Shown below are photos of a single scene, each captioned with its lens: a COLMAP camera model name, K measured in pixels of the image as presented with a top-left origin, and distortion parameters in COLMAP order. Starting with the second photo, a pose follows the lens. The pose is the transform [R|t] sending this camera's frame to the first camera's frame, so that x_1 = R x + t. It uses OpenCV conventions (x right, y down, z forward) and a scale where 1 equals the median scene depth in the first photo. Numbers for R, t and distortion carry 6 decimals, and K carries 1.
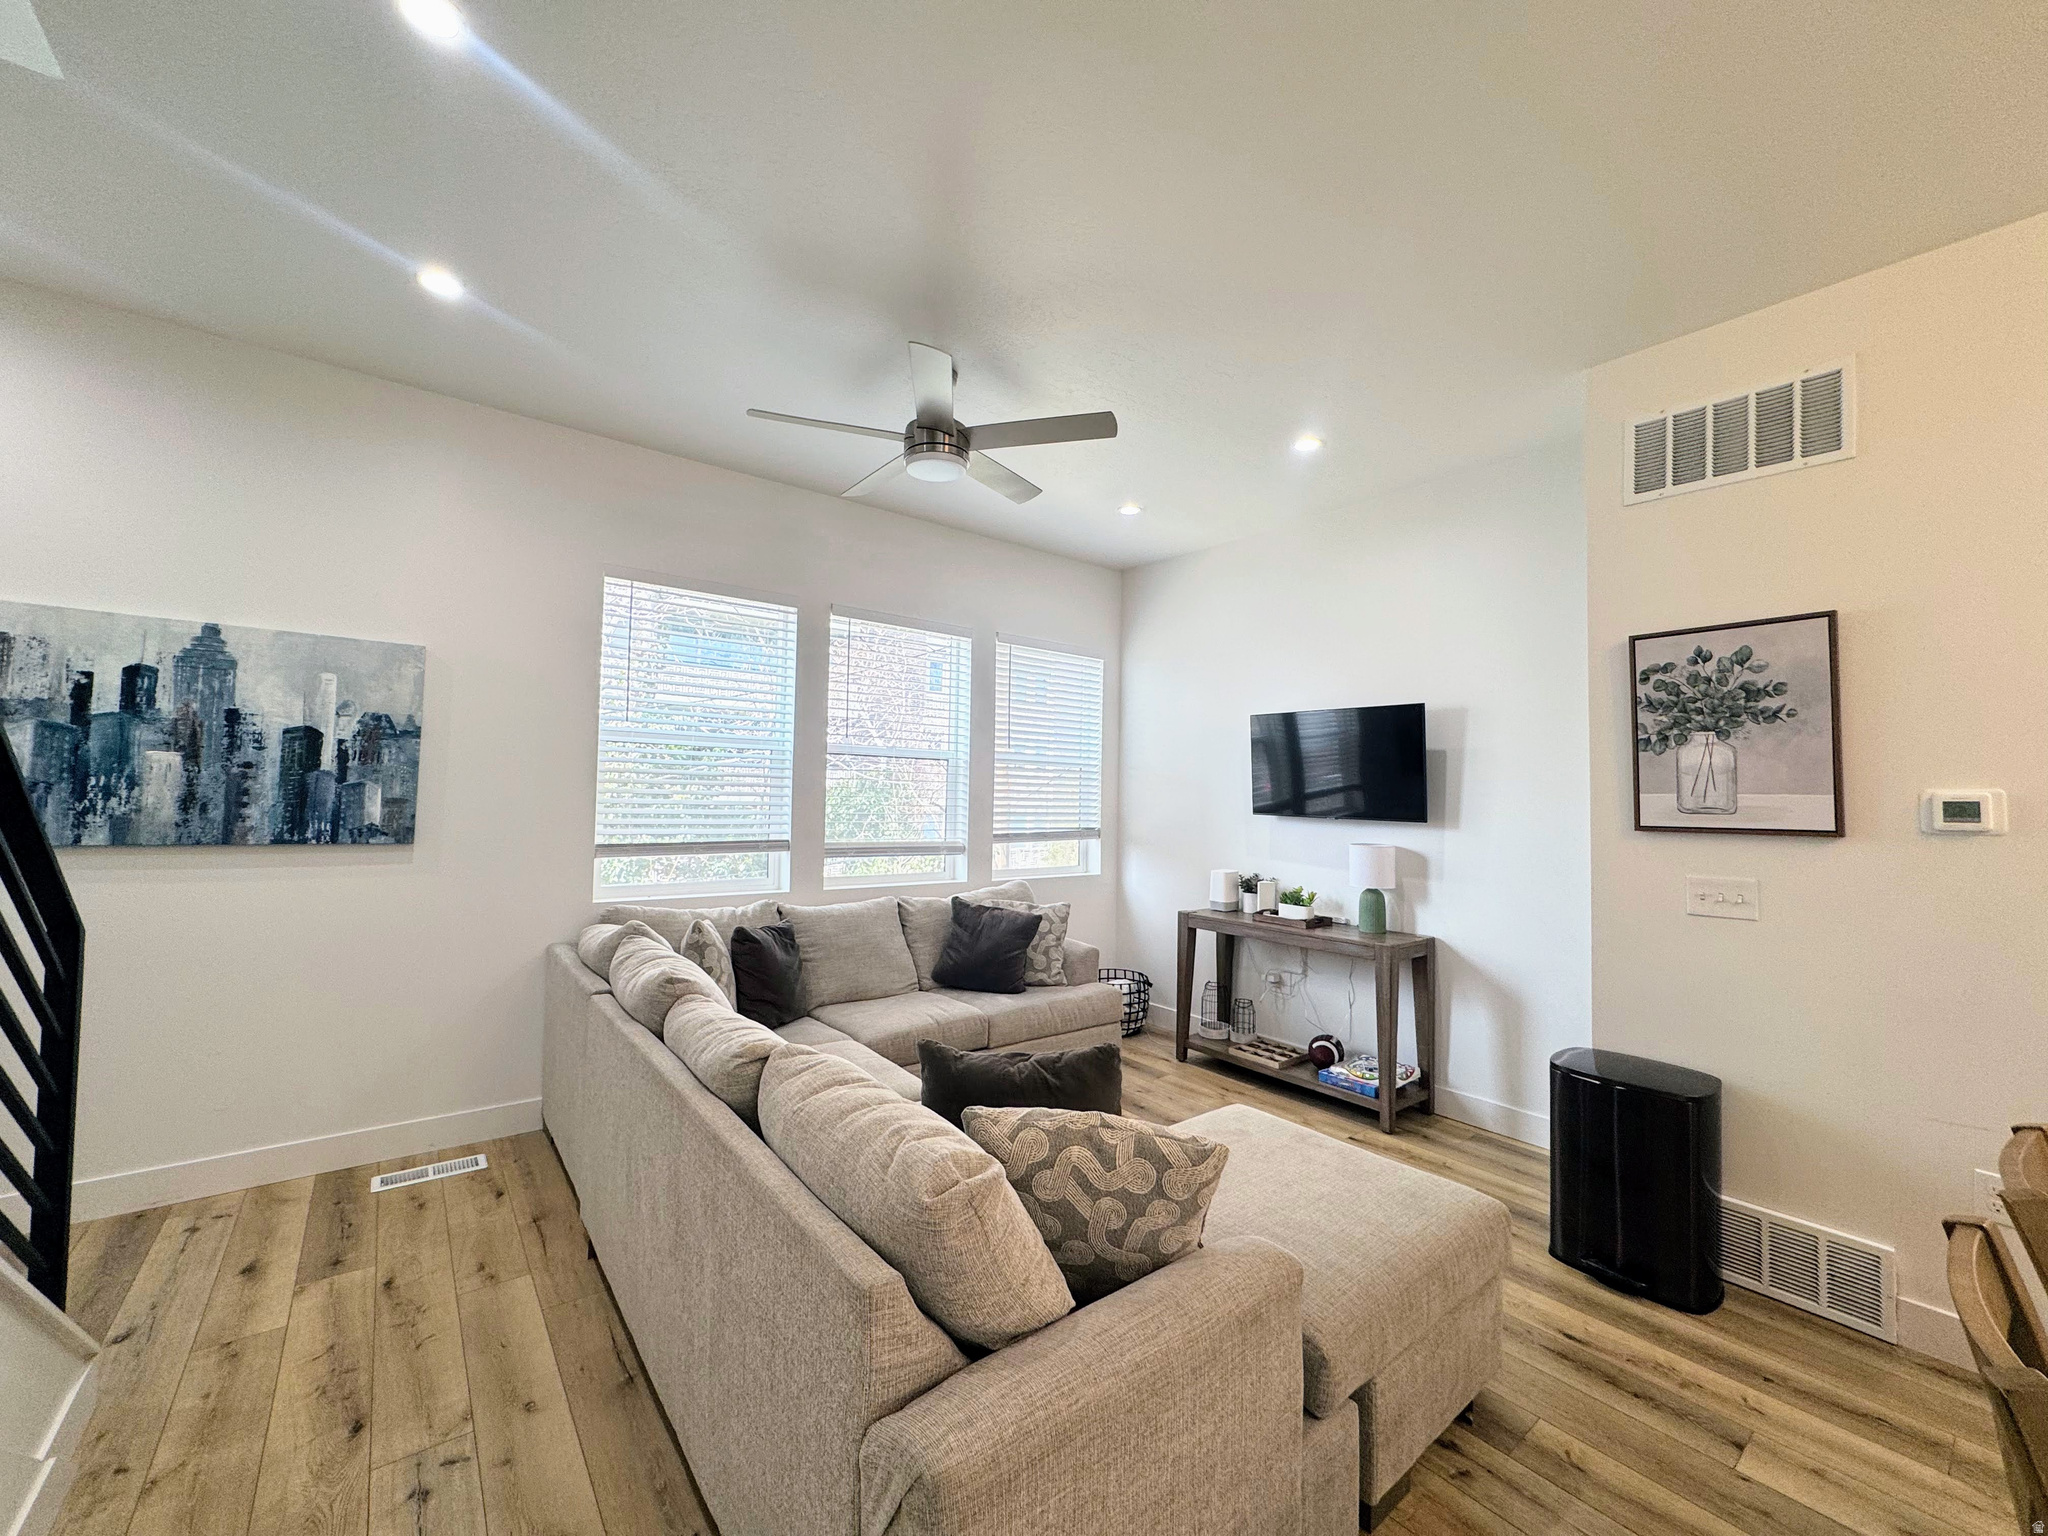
lens RADIAL K [[818.6, 0, 1023.1], [0, 818.6, 767.1], [0, 0, 1]] dist [-0.000761, 0.000503]
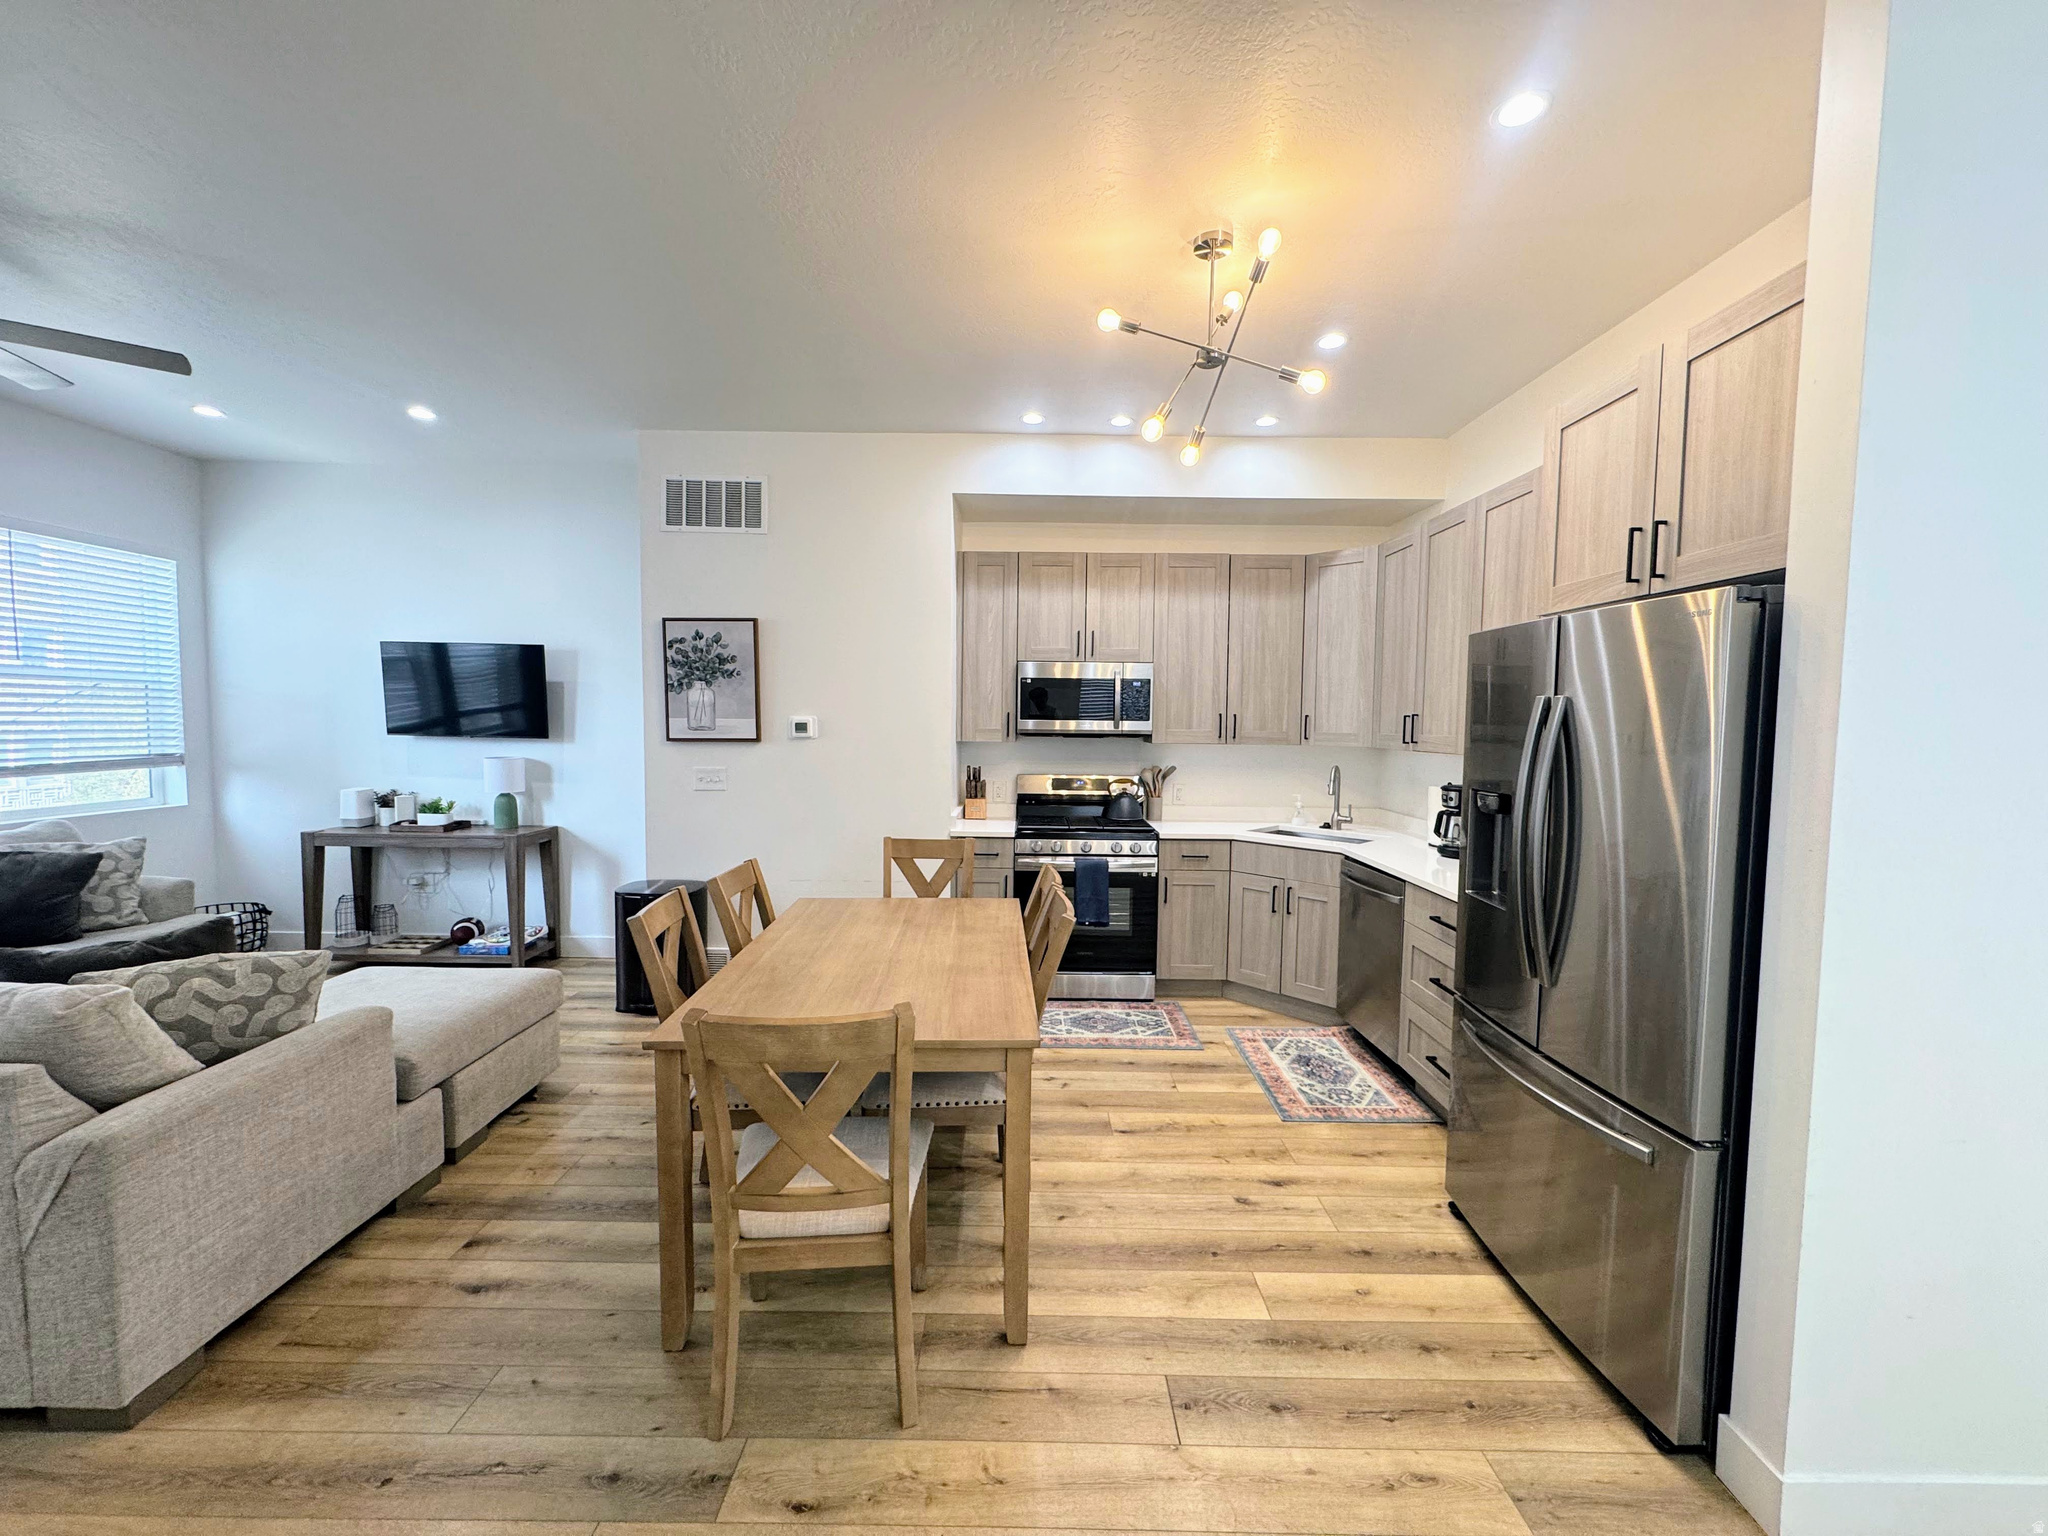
lens RADIAL K [[818.6, 0, 1023.1], [0, 818.6, 767.1], [0, 0, 1]] dist [-0.000761, 0.000503]
pose [[0.619823, -0.056837, 0.782681, -0.052676], [-0.029141, 0.995019, 0.095334, -0.031527], [-0.784201, -0.081898, 0.615079, -0.374673]]
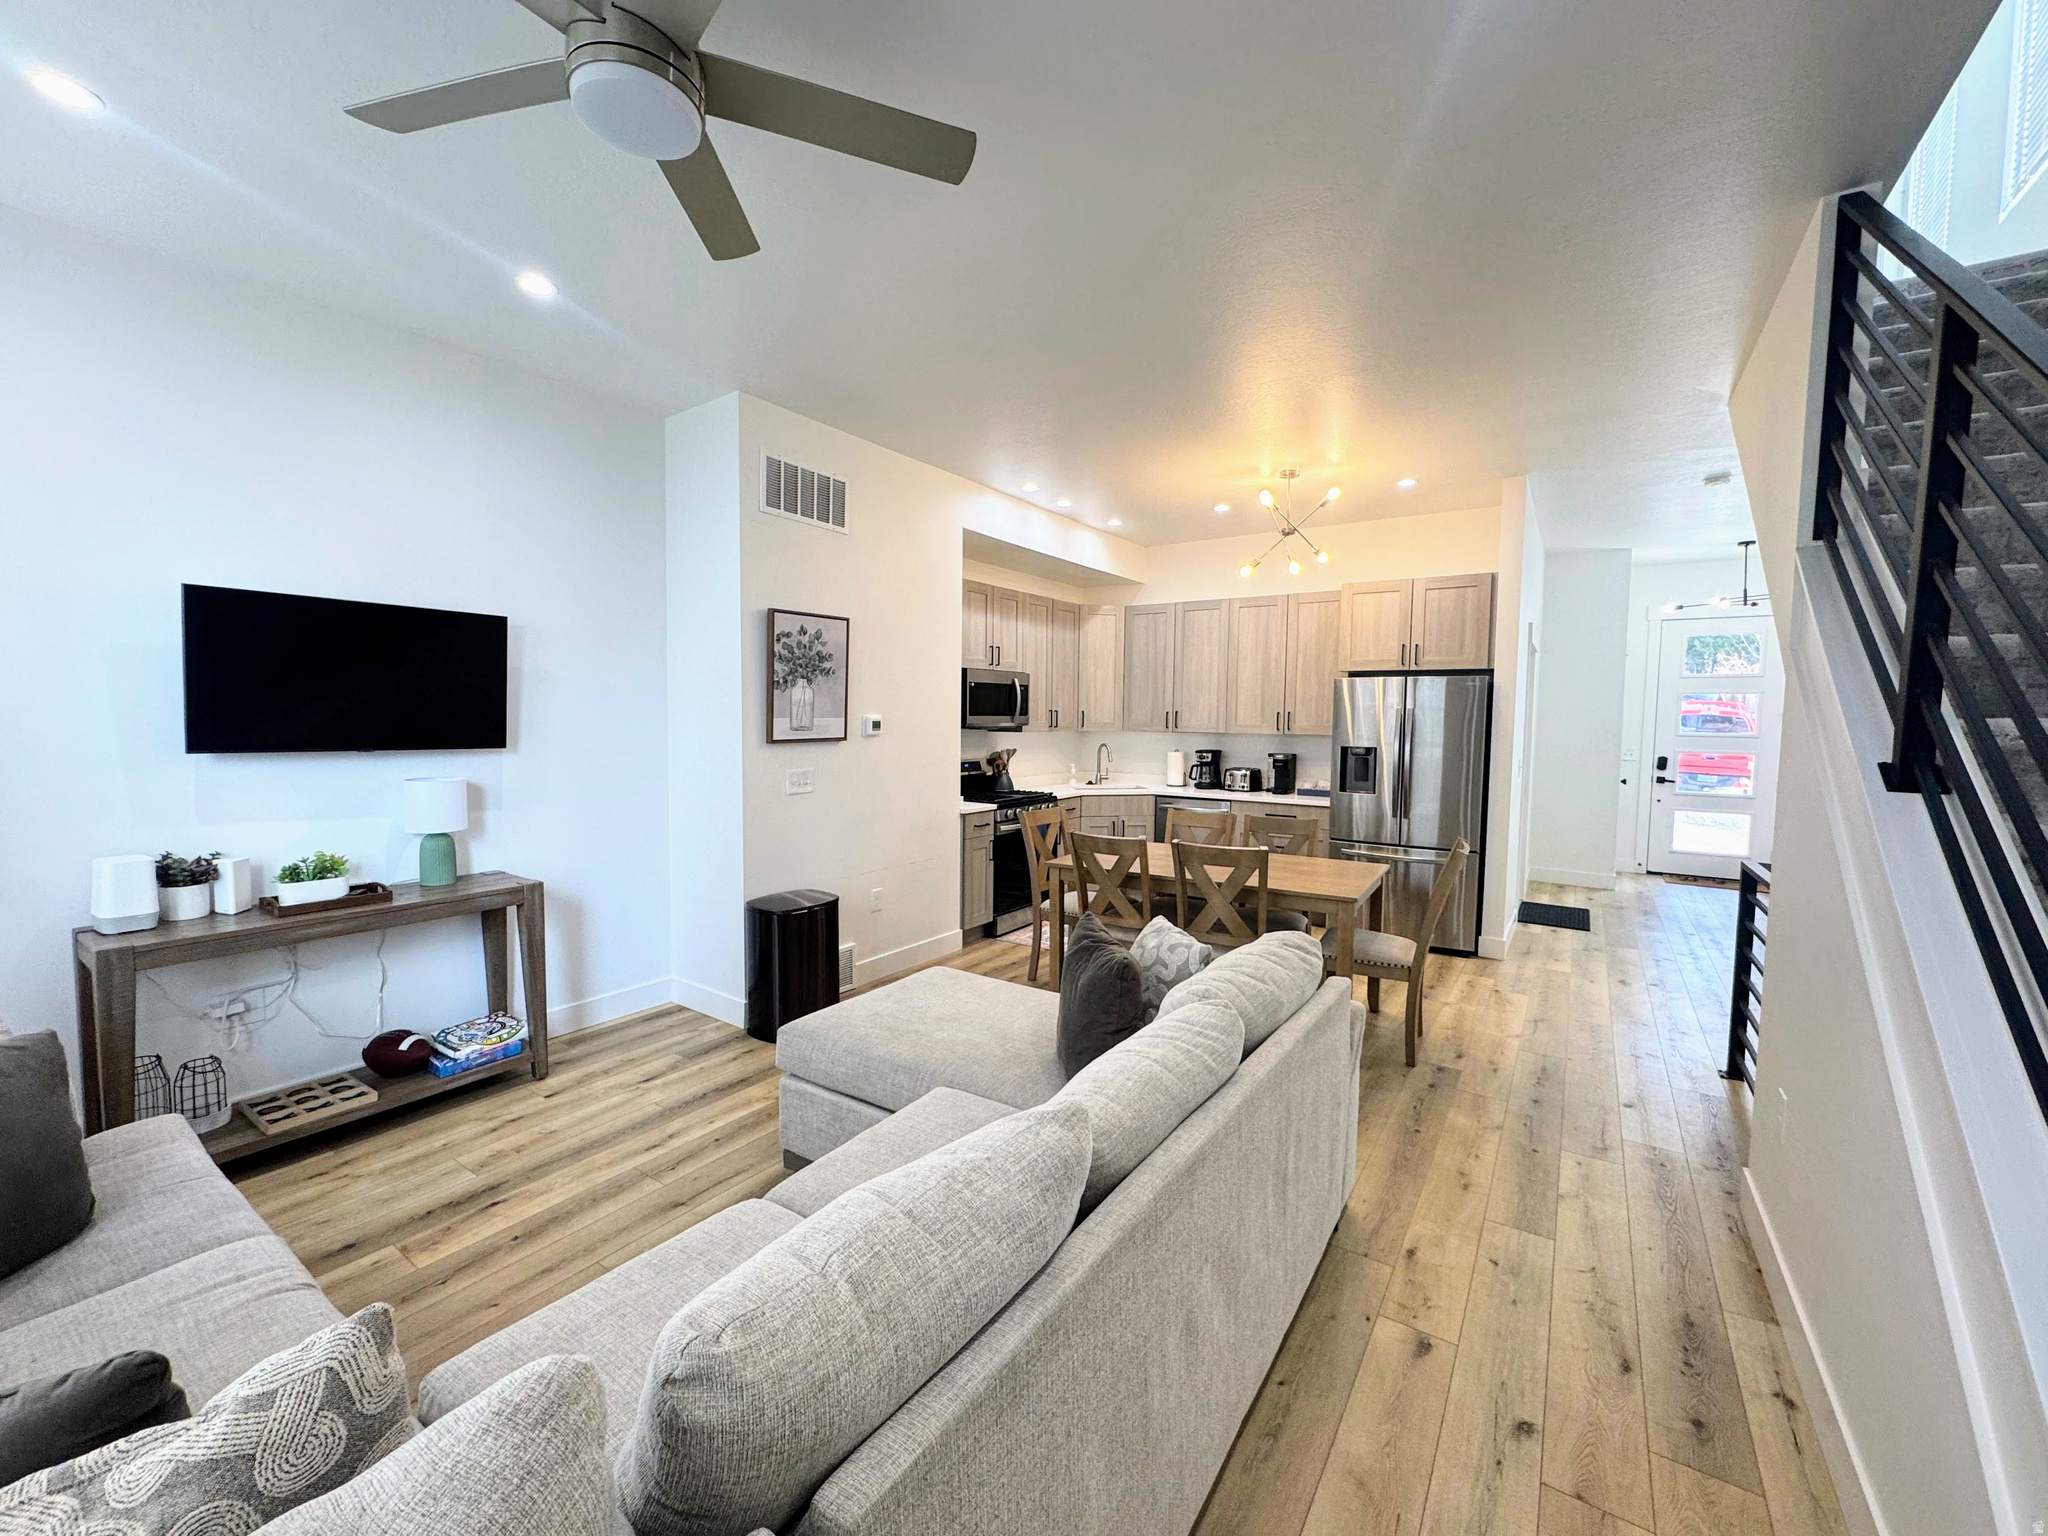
lens RADIAL K [[818.6, 0, 1023.1], [0, 818.6, 767.1], [0, 0, 1]] dist [-0.000761, 0.000503]
pose [[-0.302686, -0.082194, 0.949539, -0.546715], [-0.048221, 0.996319, 0.070872, -0.003849], [-0.951870, -0.024336, -0.305536, 0.713884]]
